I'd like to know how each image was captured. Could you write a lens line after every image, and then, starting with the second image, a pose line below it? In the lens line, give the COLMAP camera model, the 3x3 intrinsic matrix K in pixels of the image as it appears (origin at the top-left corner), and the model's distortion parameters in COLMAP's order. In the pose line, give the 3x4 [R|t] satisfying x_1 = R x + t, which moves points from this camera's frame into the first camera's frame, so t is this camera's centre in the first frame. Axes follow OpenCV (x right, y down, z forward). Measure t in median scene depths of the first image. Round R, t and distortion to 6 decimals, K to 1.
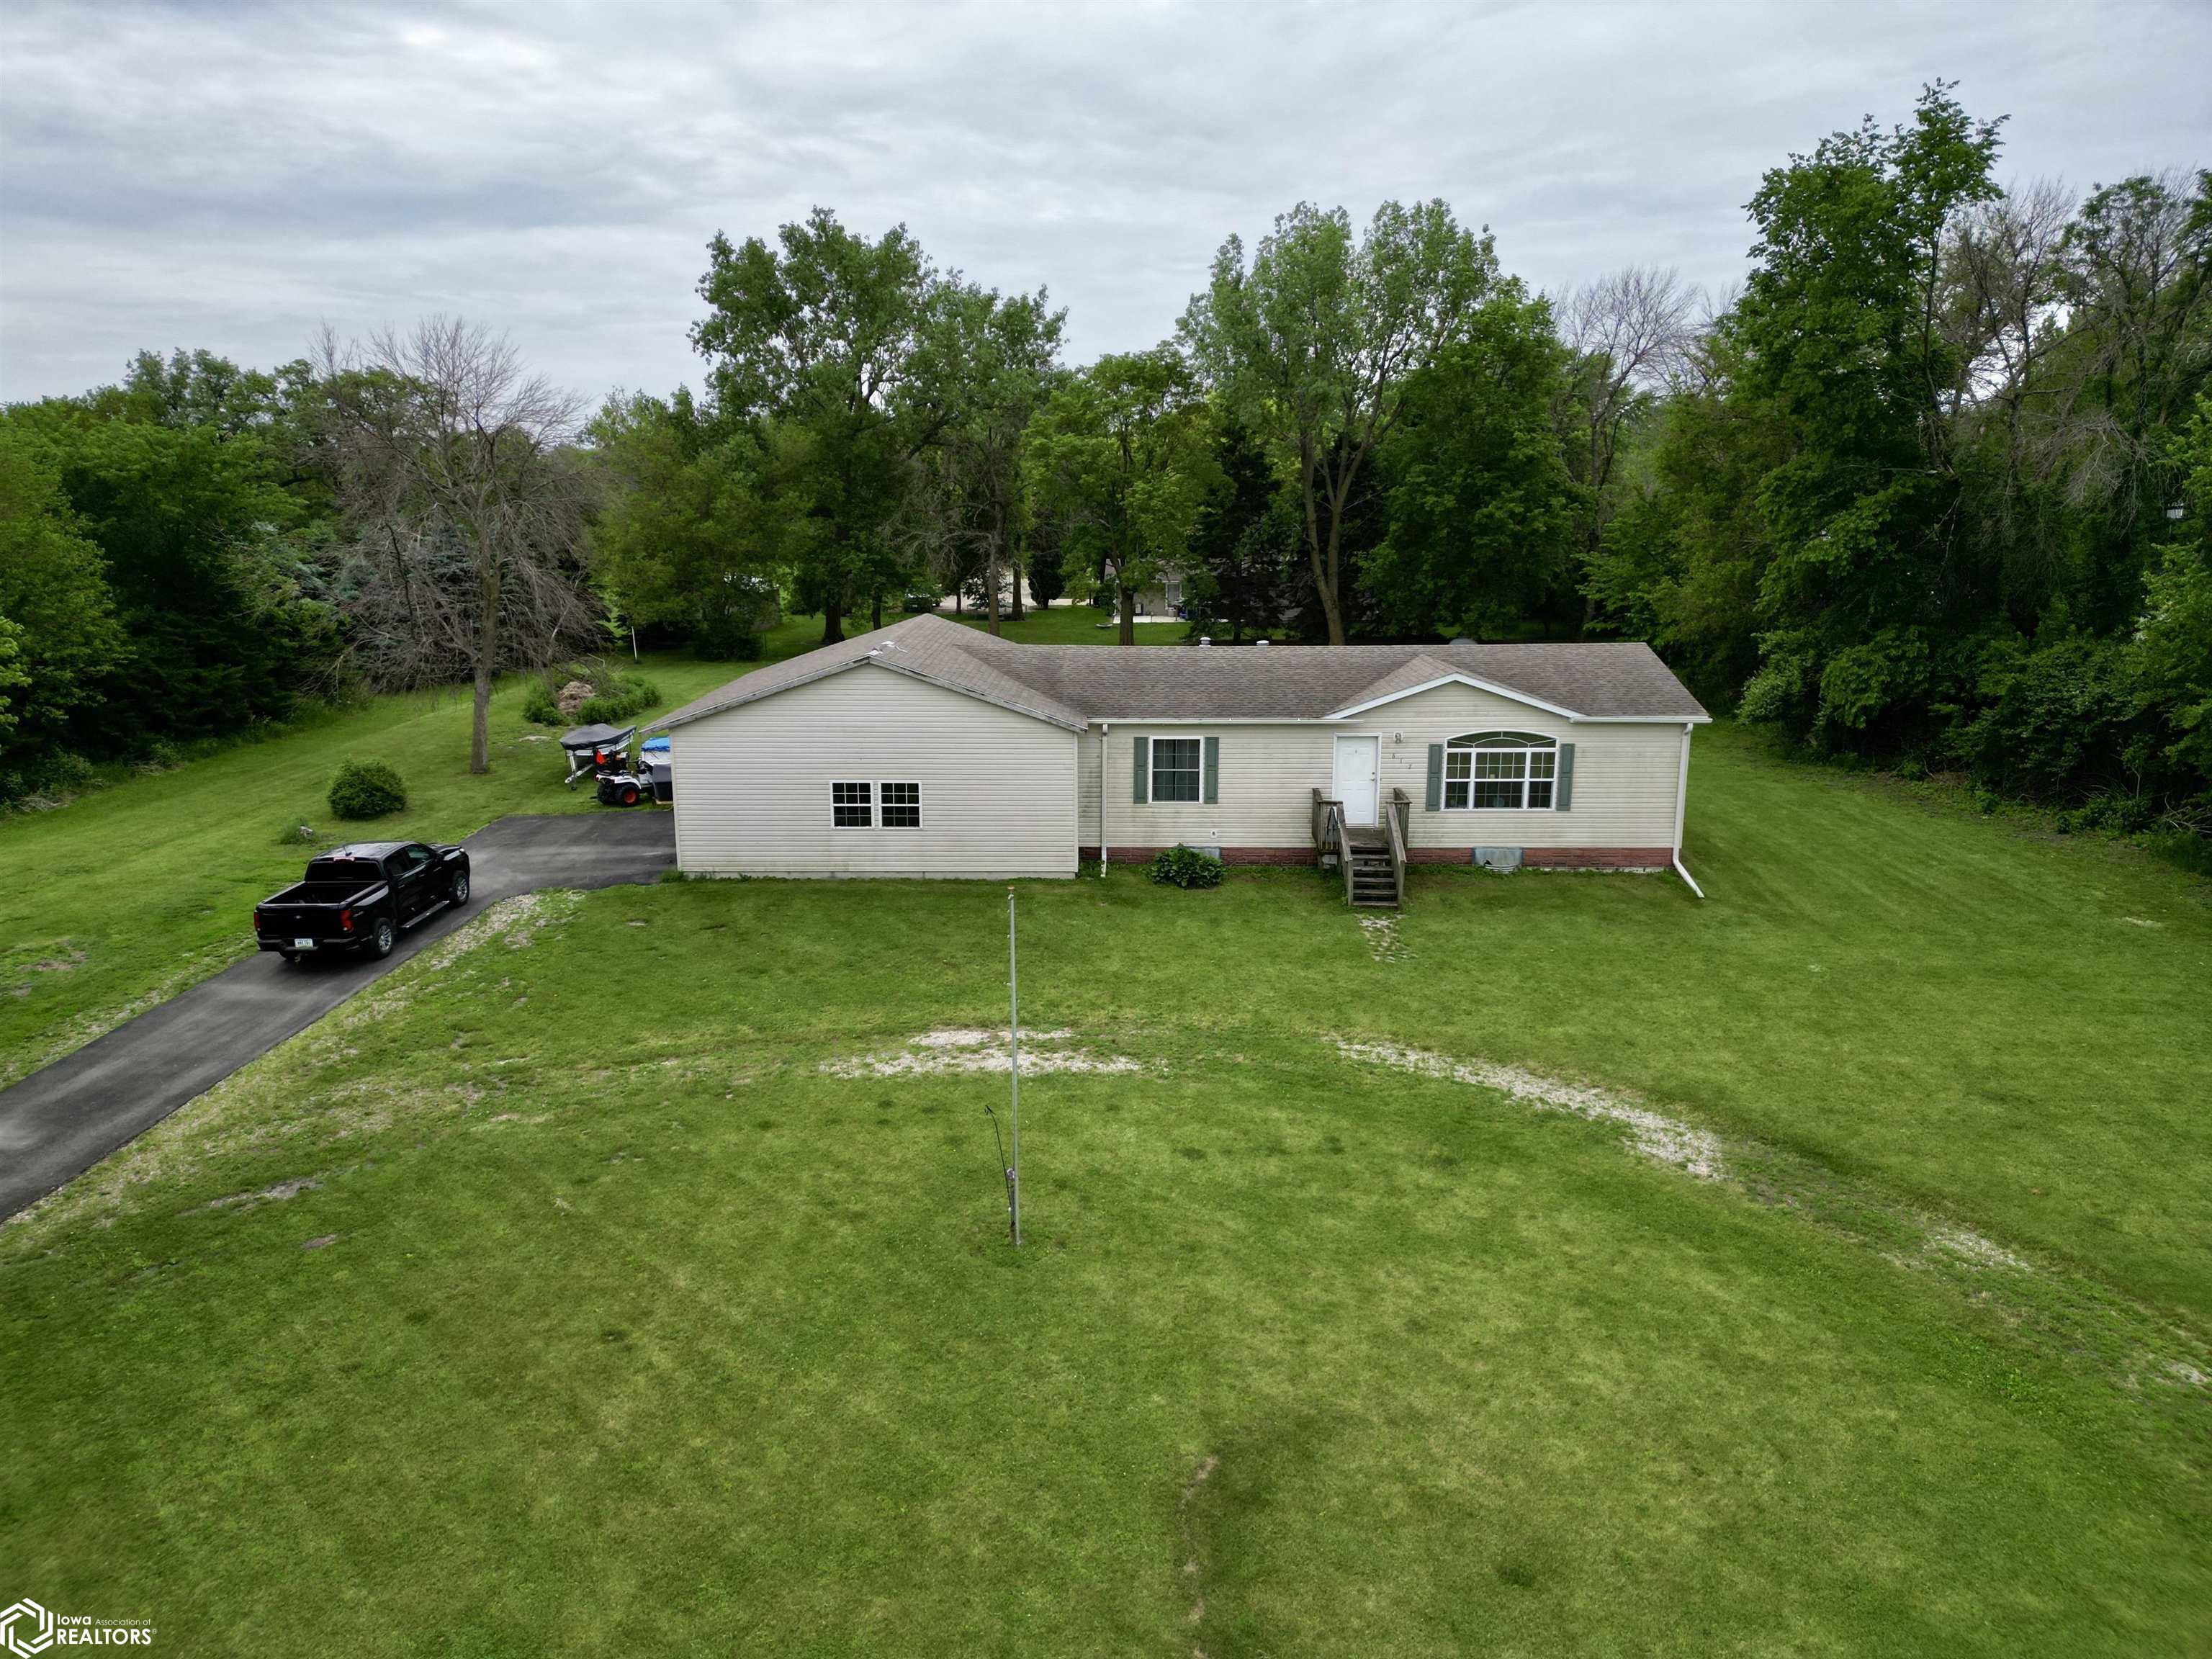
lens RADIAL K [[1545.1, 0, 1101.7], [0, 1545.1, 840.5], [0, 0, 1]] dist [0.083104, -0.079663]
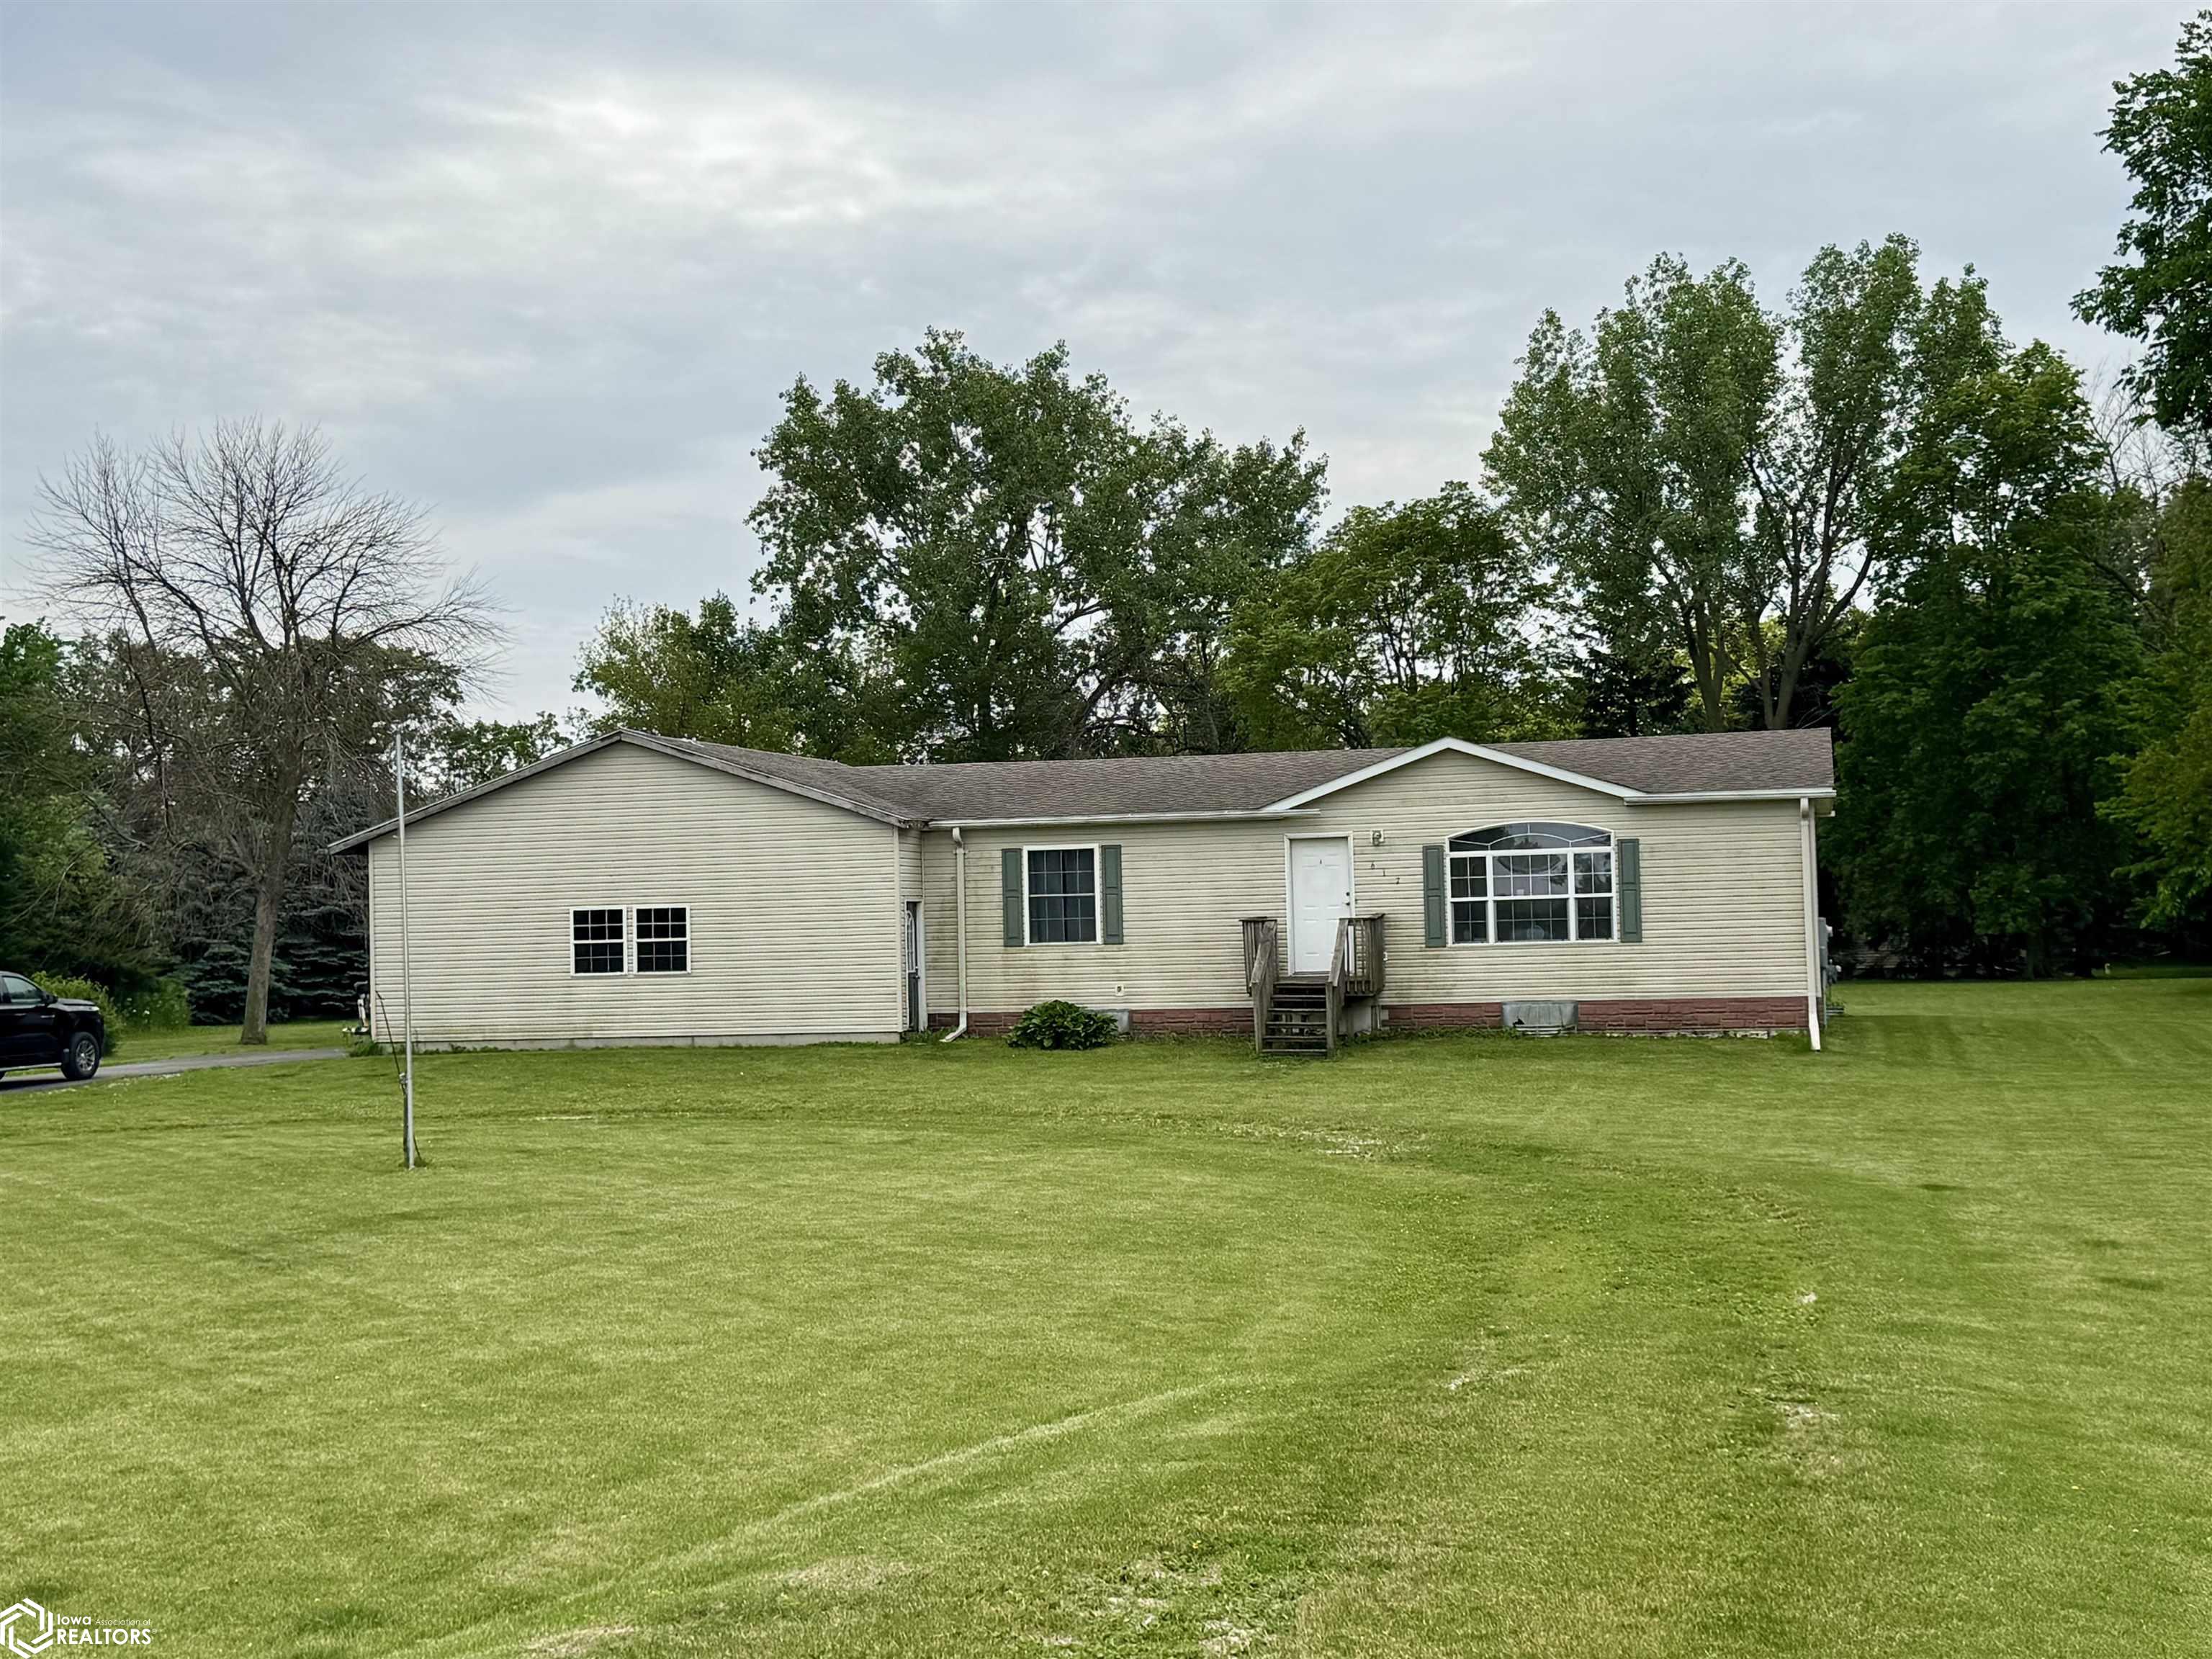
lens RADIAL K [[2961.0, 0, 1103.9], [0, 2961.0, 852.9], [0, 0, 1]] dist [0.172304, -0.335322]
pose [[0.974251, -0.029960, -0.223465, 0.374986], [-0.026982, 0.968516, -0.247485, 0.271411], [0.223844, 0.247142, 0.942770, -0.253504]]
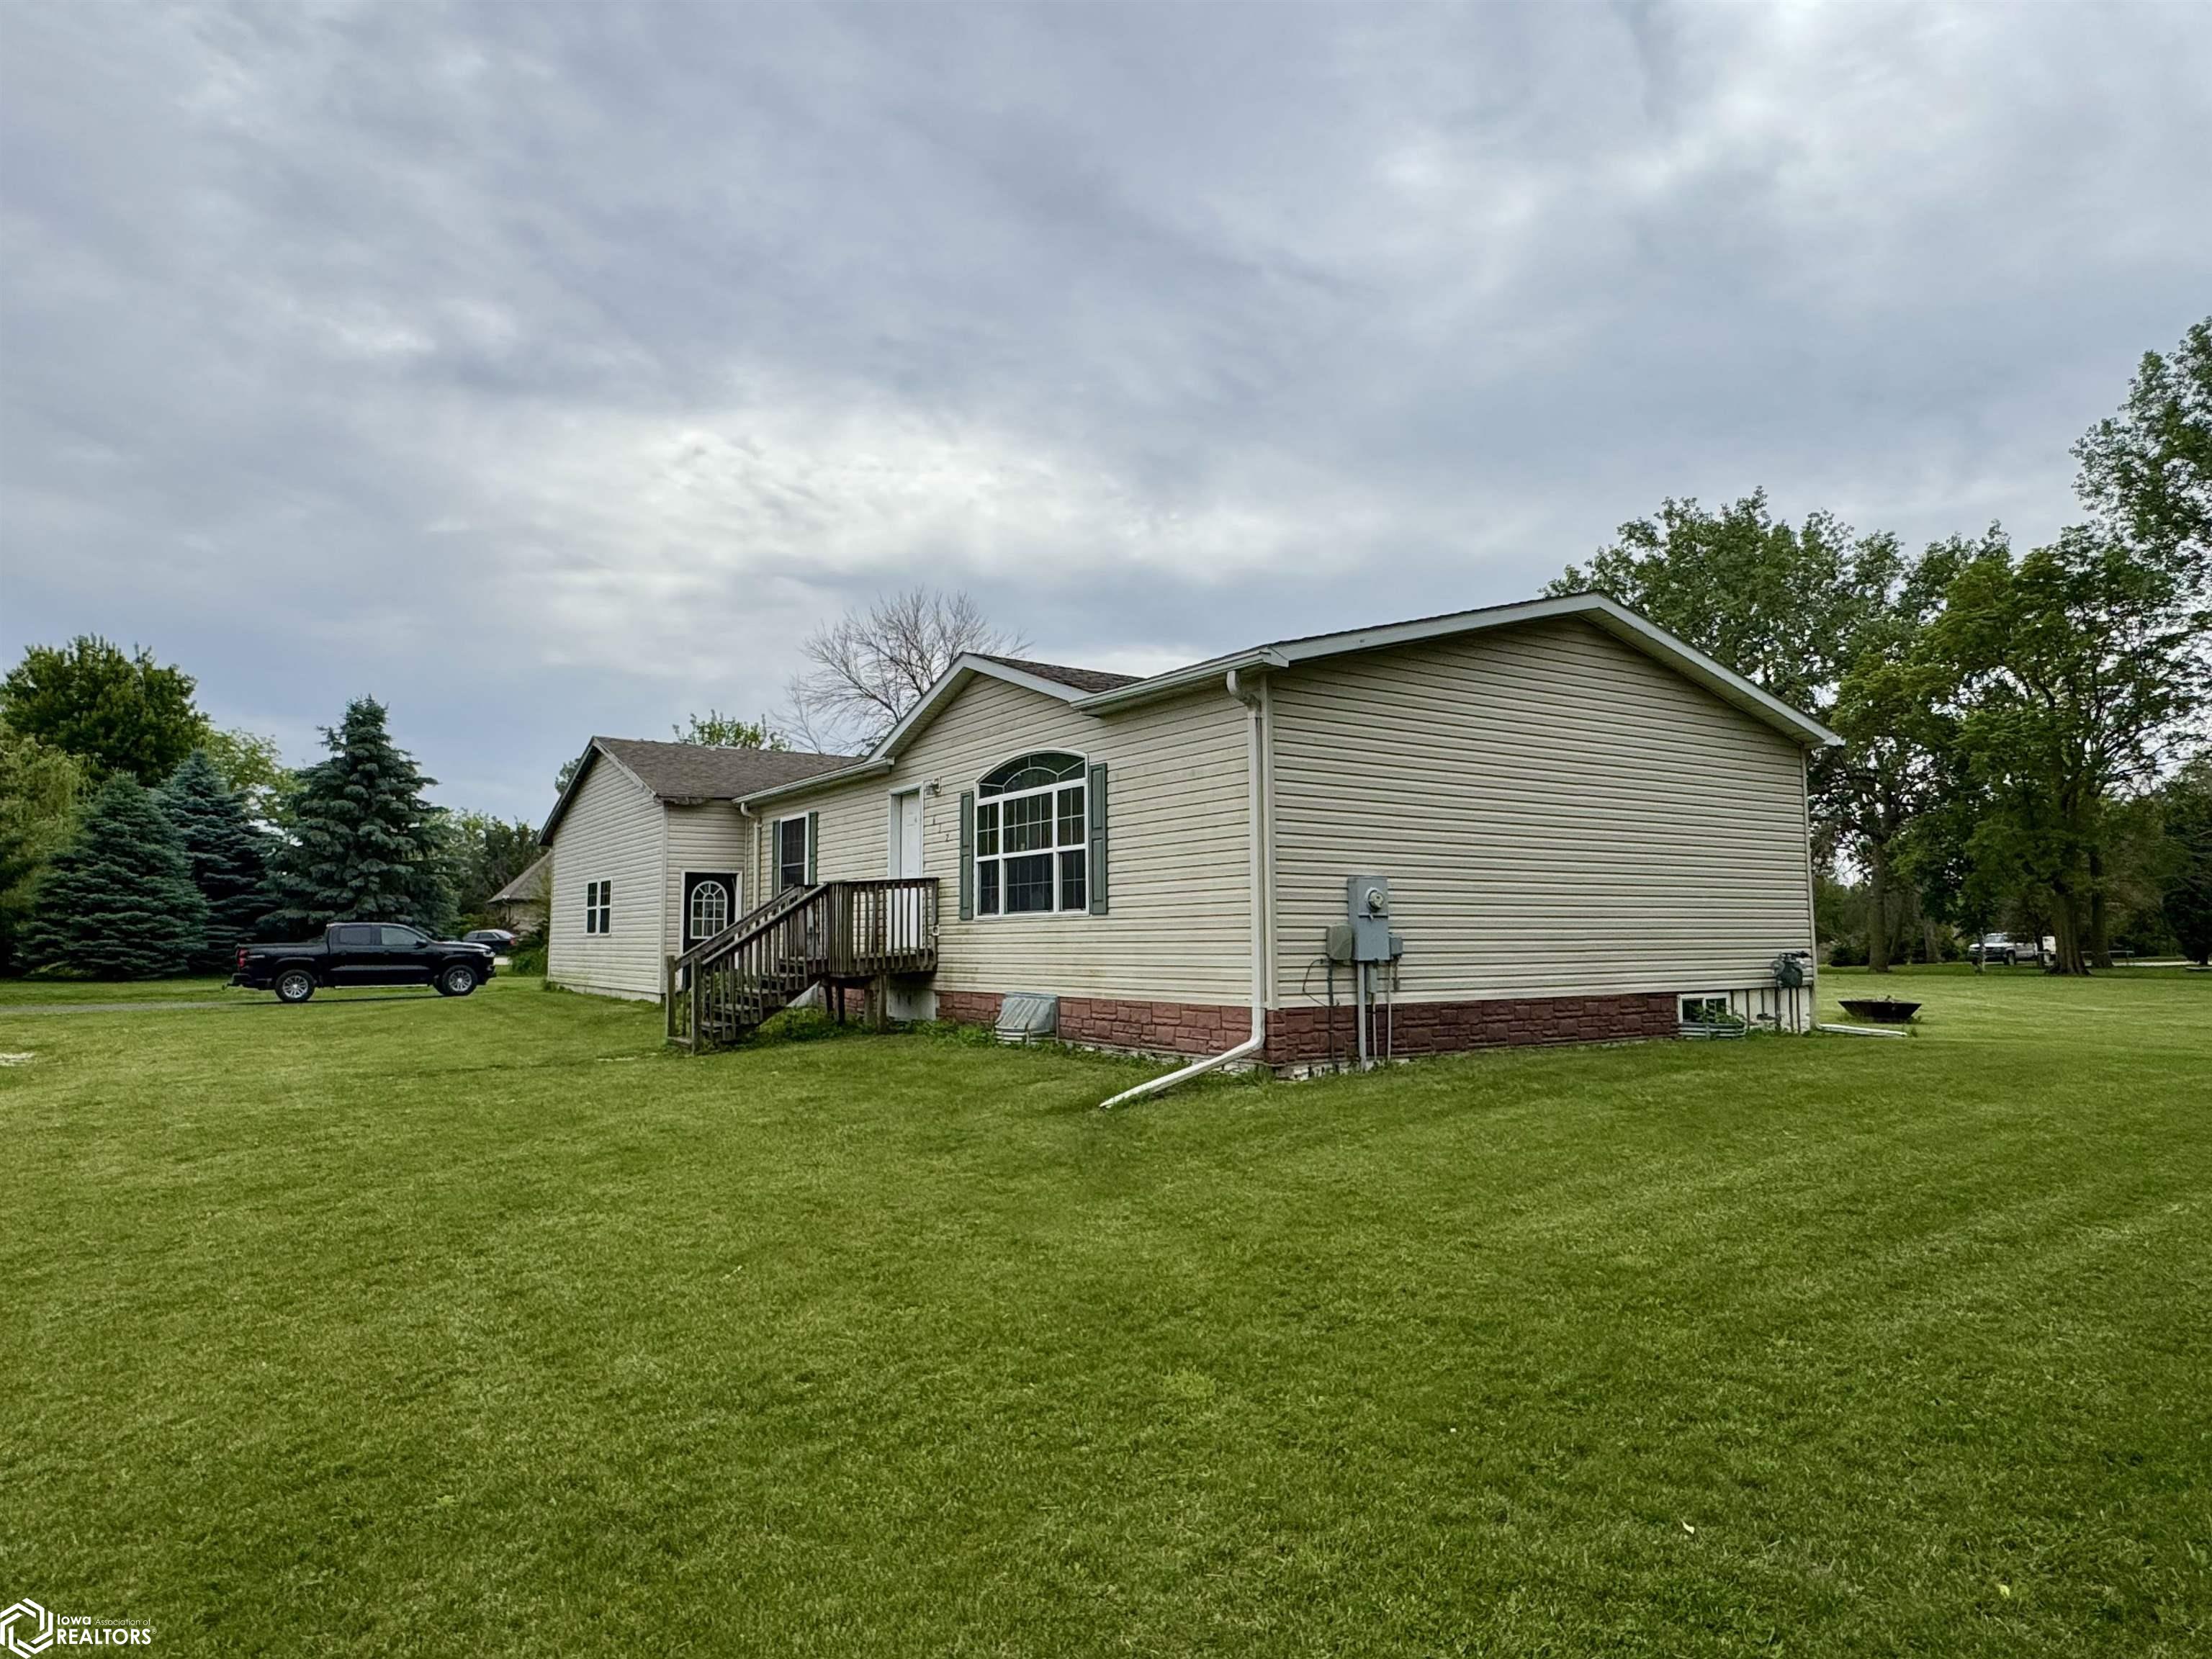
lens RADIAL K [[1338.4, 0, 1106.0], [0, 1338.4, 829.5], [0, 0, 1]] dist [-0.002513, 0.000108]
pose [[0.562573, -0.069402, -0.823830, 0.640322], [-0.185434, 0.960489, -0.207544, 0.038342], [0.805683, 0.269525, 0.527476, 0.821657]]
